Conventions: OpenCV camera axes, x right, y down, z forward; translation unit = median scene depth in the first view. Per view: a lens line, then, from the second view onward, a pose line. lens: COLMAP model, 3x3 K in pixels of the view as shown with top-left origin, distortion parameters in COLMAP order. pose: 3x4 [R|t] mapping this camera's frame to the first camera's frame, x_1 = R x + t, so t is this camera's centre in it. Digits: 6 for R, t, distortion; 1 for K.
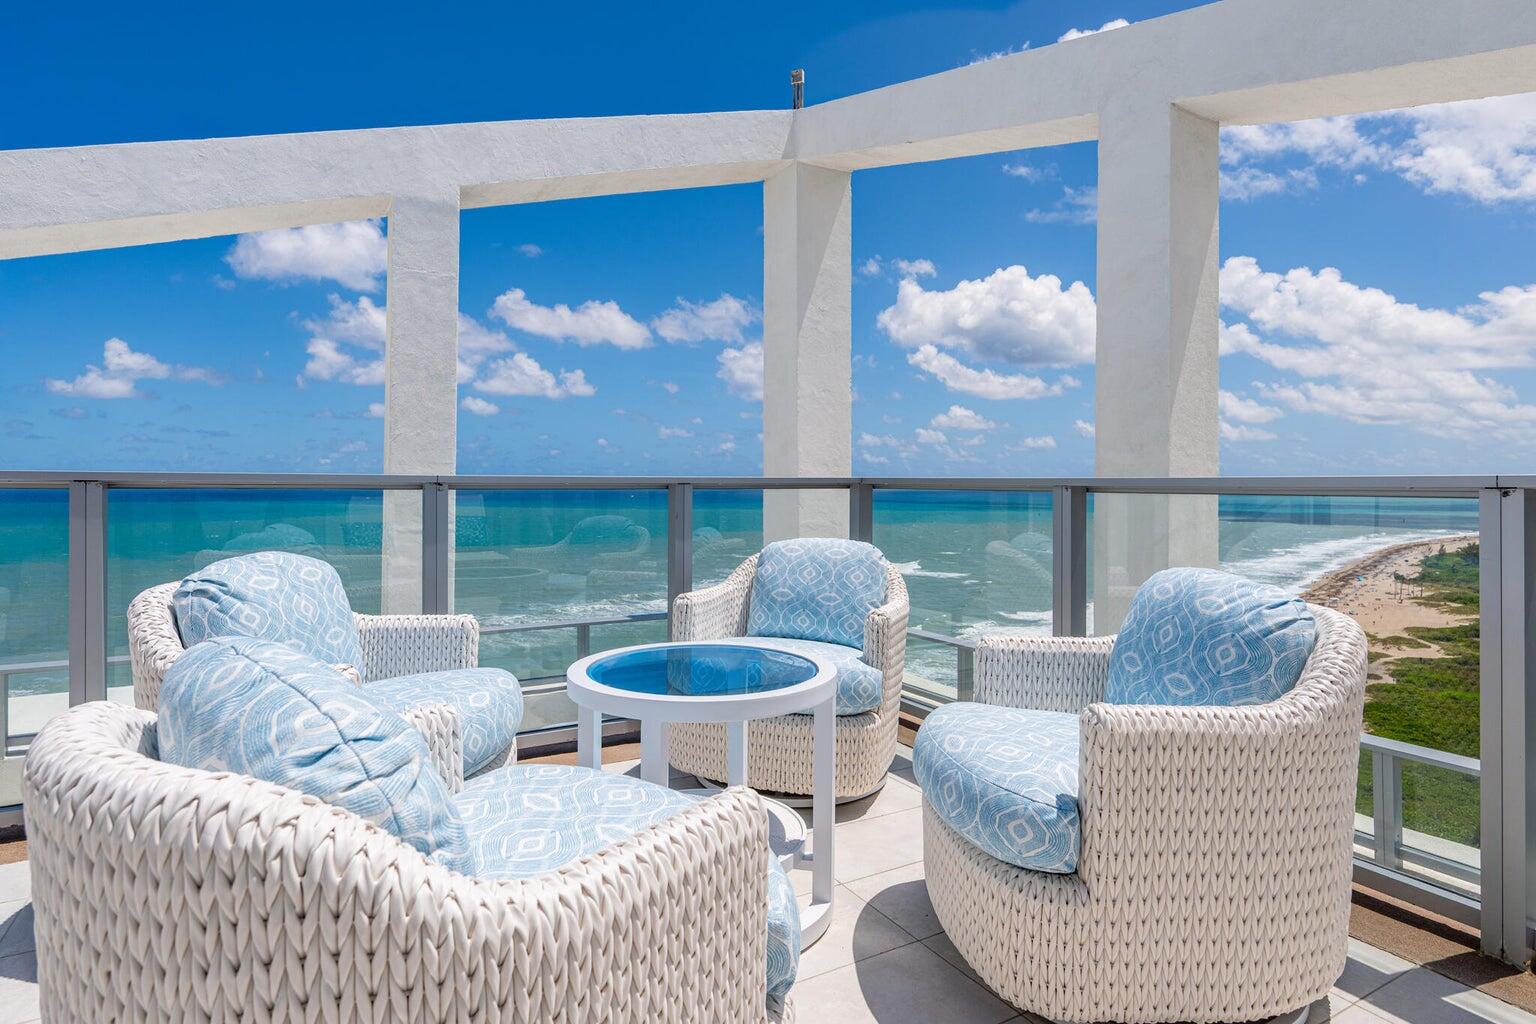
lens RADIAL K [[805.6, 0, 768.0], [0, 805.6, 512.0], [0, 0, 1]] dist [0.001360, 0.000137]
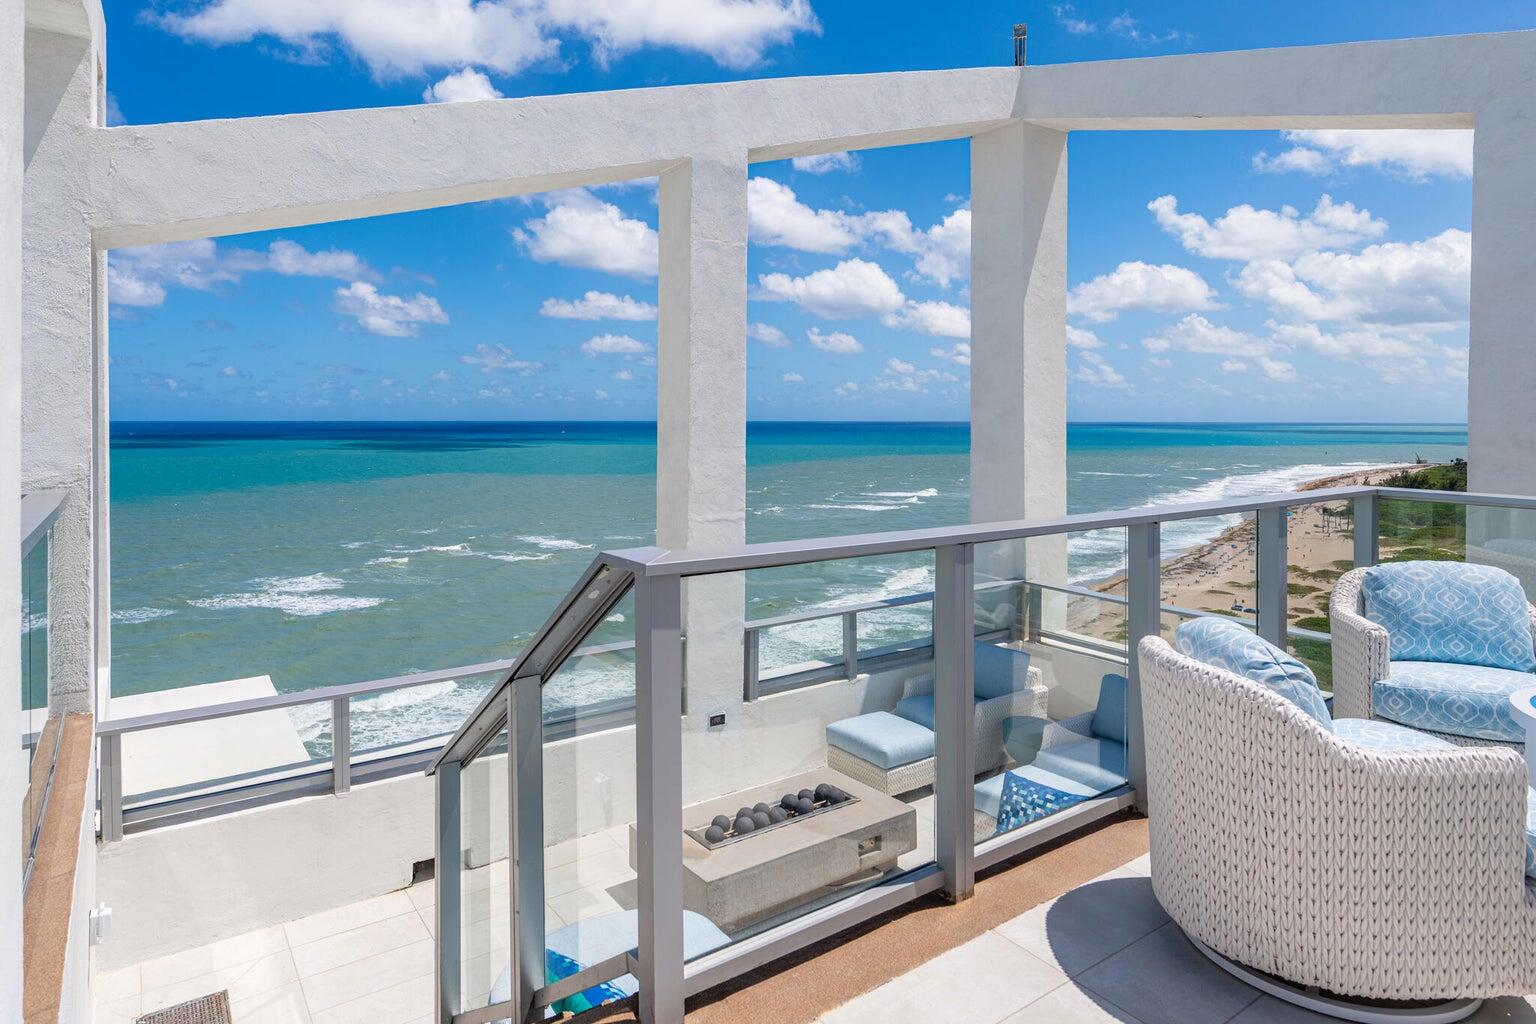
lens RADIAL K [[876.0, 0, 766.8], [0, 876.0, 456.7], [0, 0, 1]] dist [0.001617, 0.000665]
pose [[0.994165, -0.006074, 0.107703, -0.403922], [0.004701, 0.999904, 0.012999, -0.053270], [-0.107772, -0.012417, 0.994098, -0.008455]]
